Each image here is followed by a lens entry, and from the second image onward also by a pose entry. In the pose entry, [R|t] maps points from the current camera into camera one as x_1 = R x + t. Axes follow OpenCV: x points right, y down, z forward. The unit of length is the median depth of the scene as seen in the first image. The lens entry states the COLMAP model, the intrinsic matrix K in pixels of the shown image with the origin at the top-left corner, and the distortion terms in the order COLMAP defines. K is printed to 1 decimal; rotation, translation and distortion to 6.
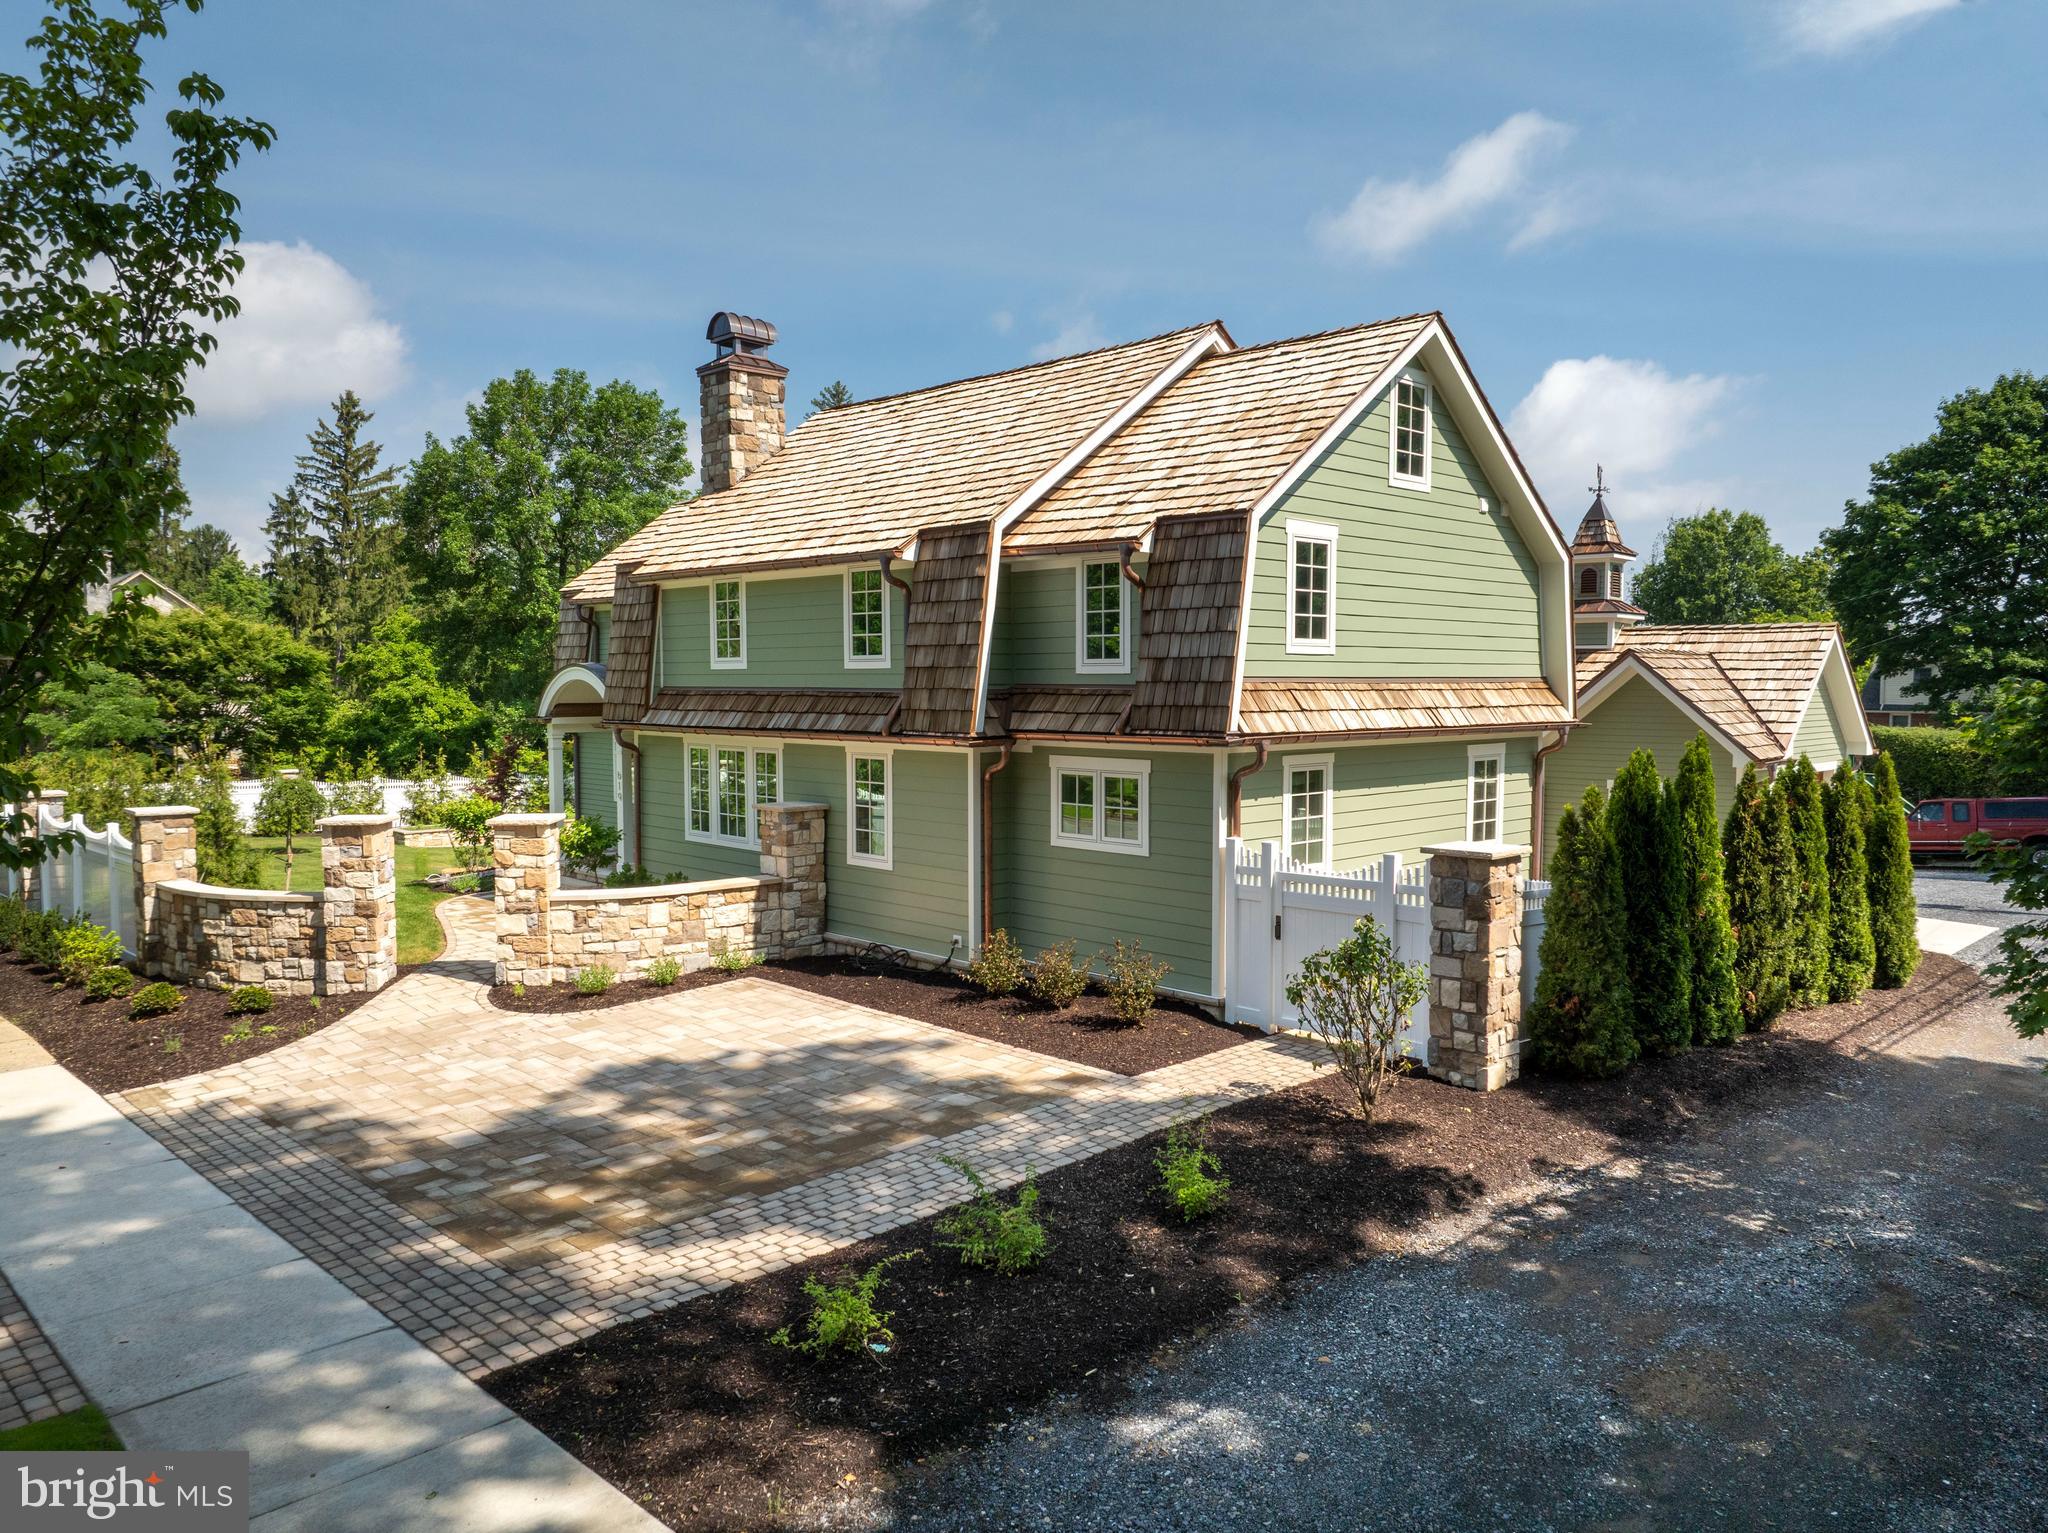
lens RADIAL K [[1437.9, 0, 1020.1], [0, 1437.9, 765.9], [0, 0, 1]] dist [-0.035049, -0.001441]
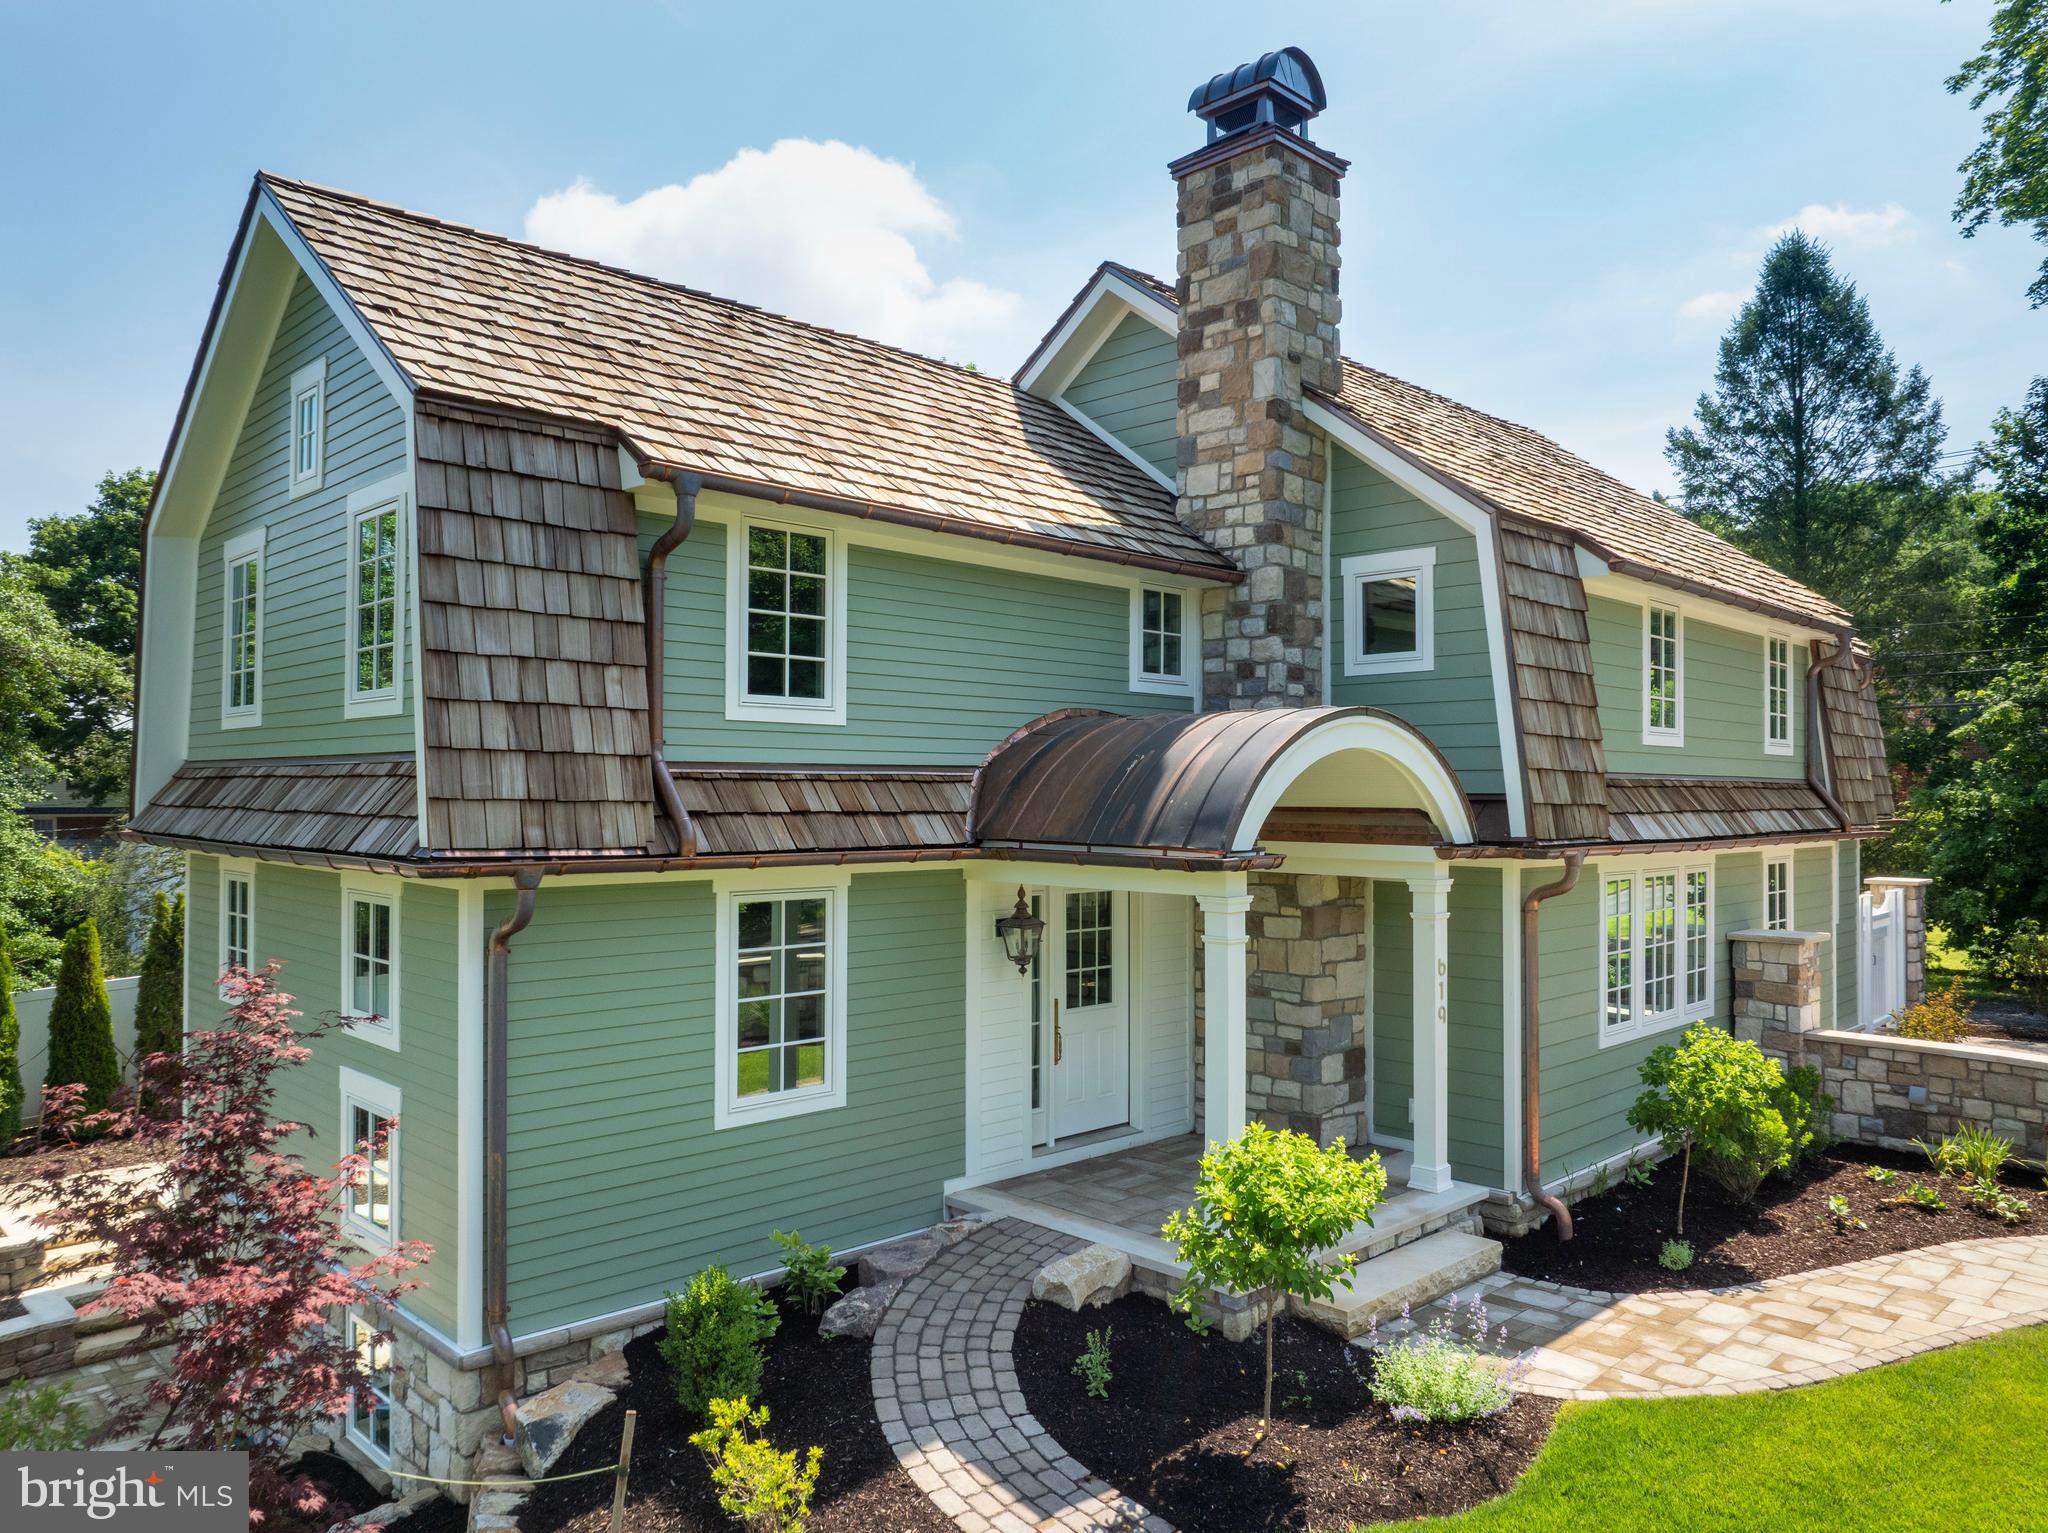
lens RADIAL K [[1437.9, 0, 1024.7], [0, 1437.9, 773.0], [0, 0, 1]] dist [-0.035049, -0.001441]
pose [[-0.014744, 0.011241, 0.999828, -0.918165], [0.054433, 0.998463, -0.010423, -0.070780], [-0.998409, 0.054270, -0.015333, 1.430812]]
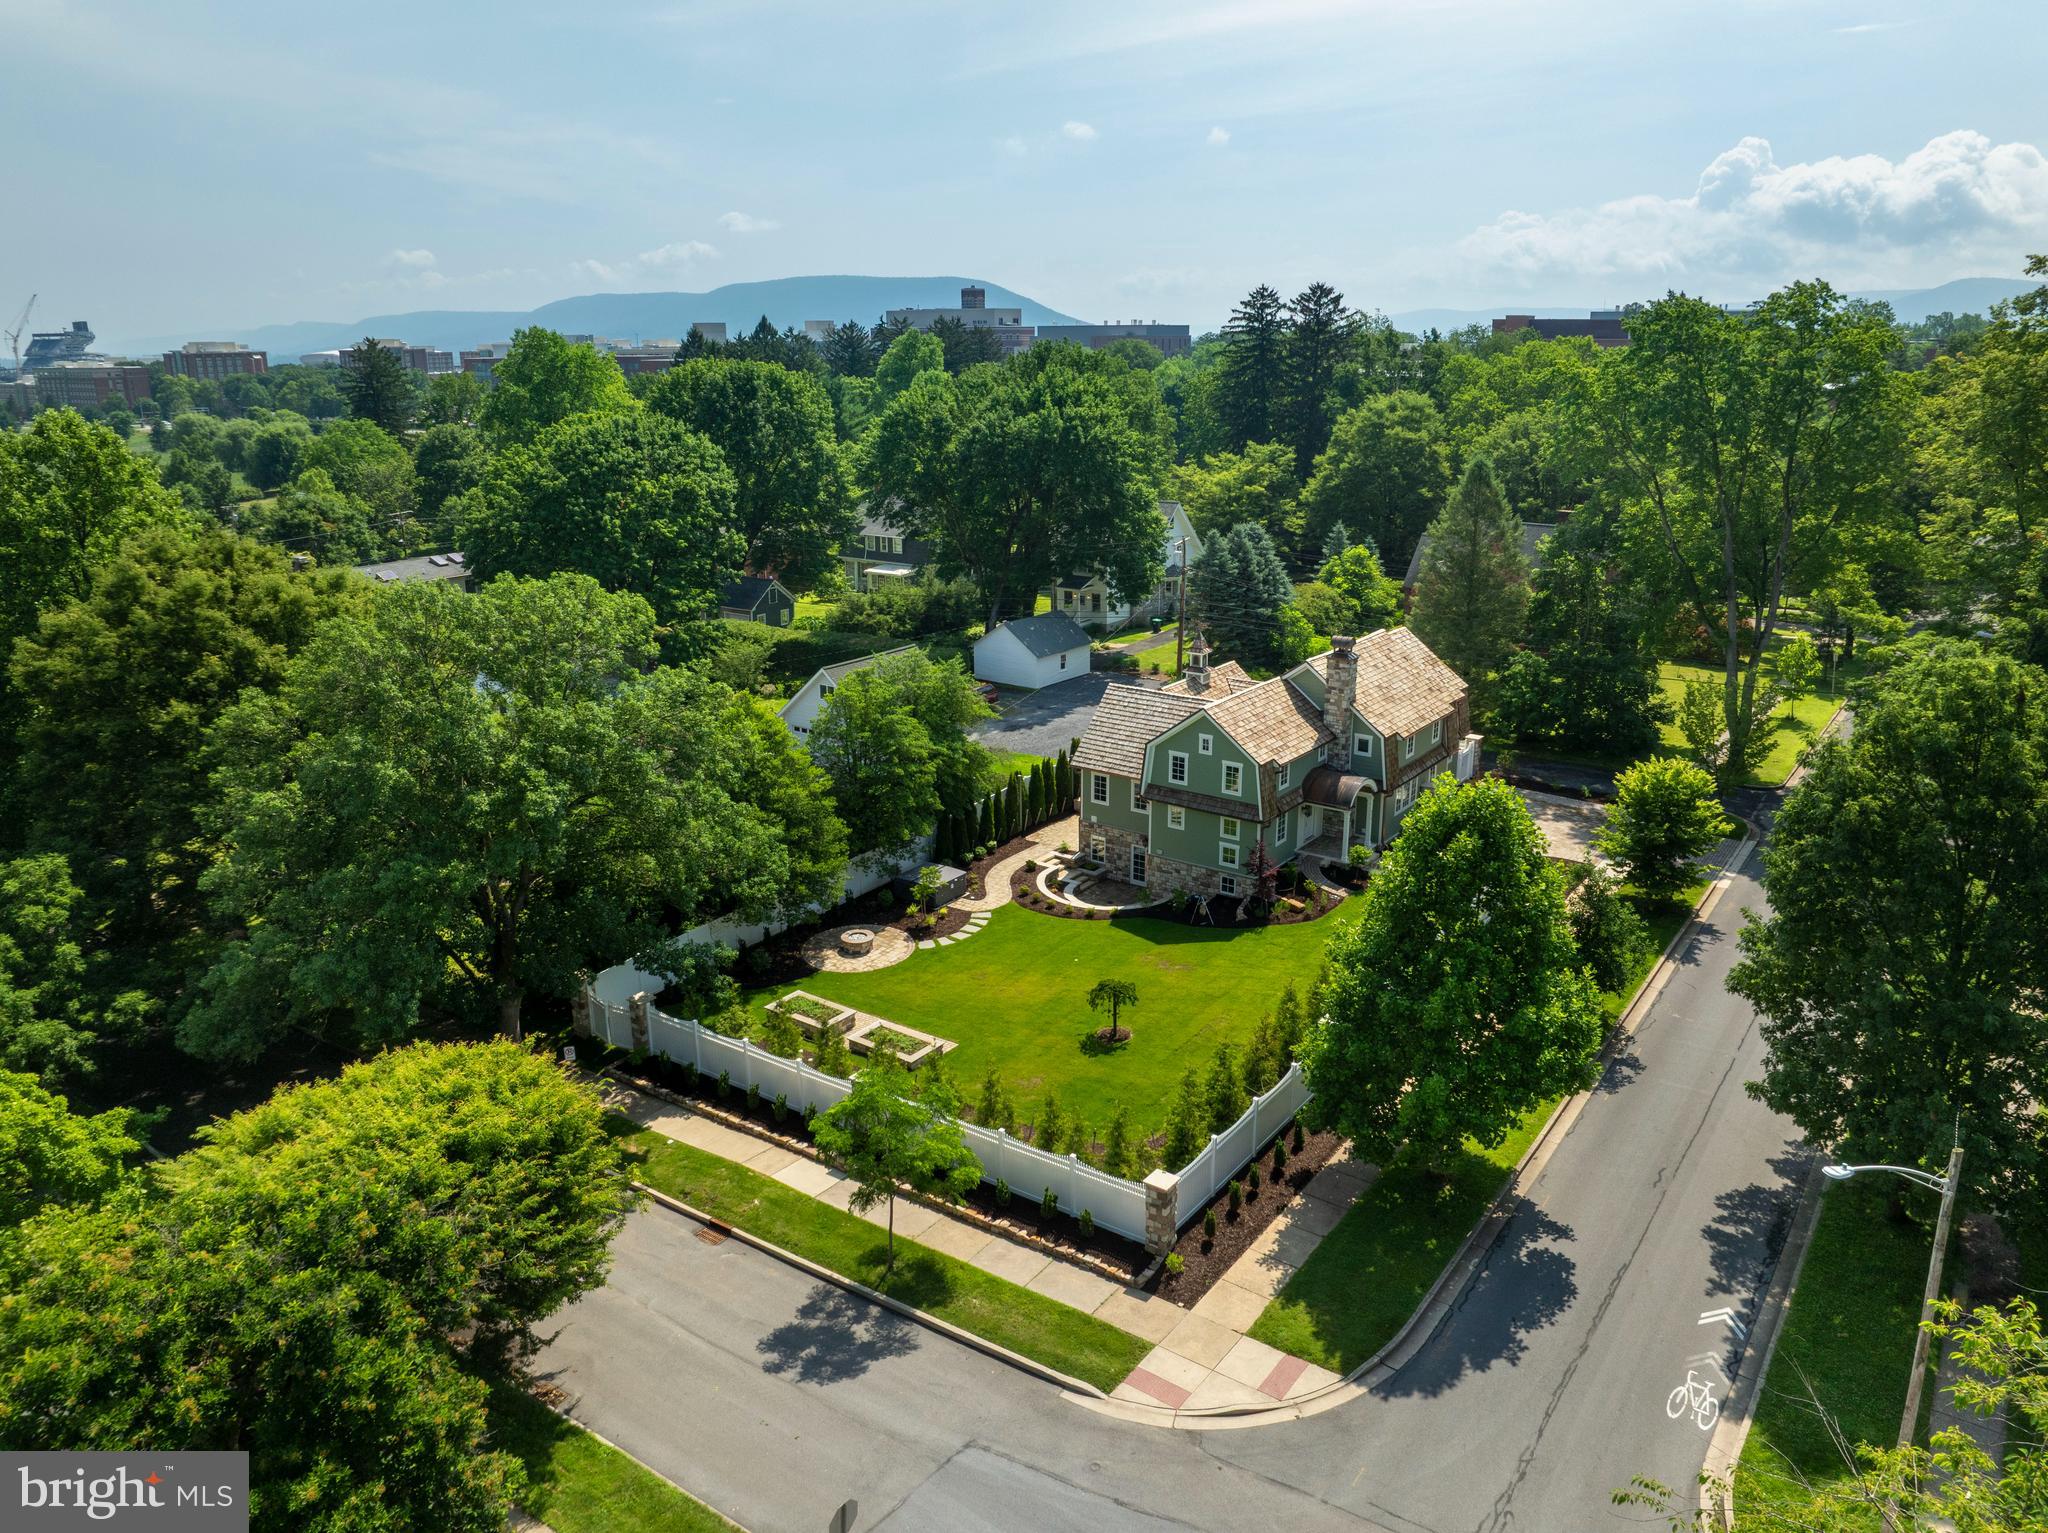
lens RADIAL K [[1437.9, 0, 1033.3], [0, 1437.9, 773.0], [0, 0, 1]] dist [-0.035049, -0.001441]
pose [[-0.173506, -0.286570, 0.942217, -3.470323], [0.064464, 0.951372, 0.301225, -1.182633], [-0.982721, 0.113004, -0.146595, 2.570727]]
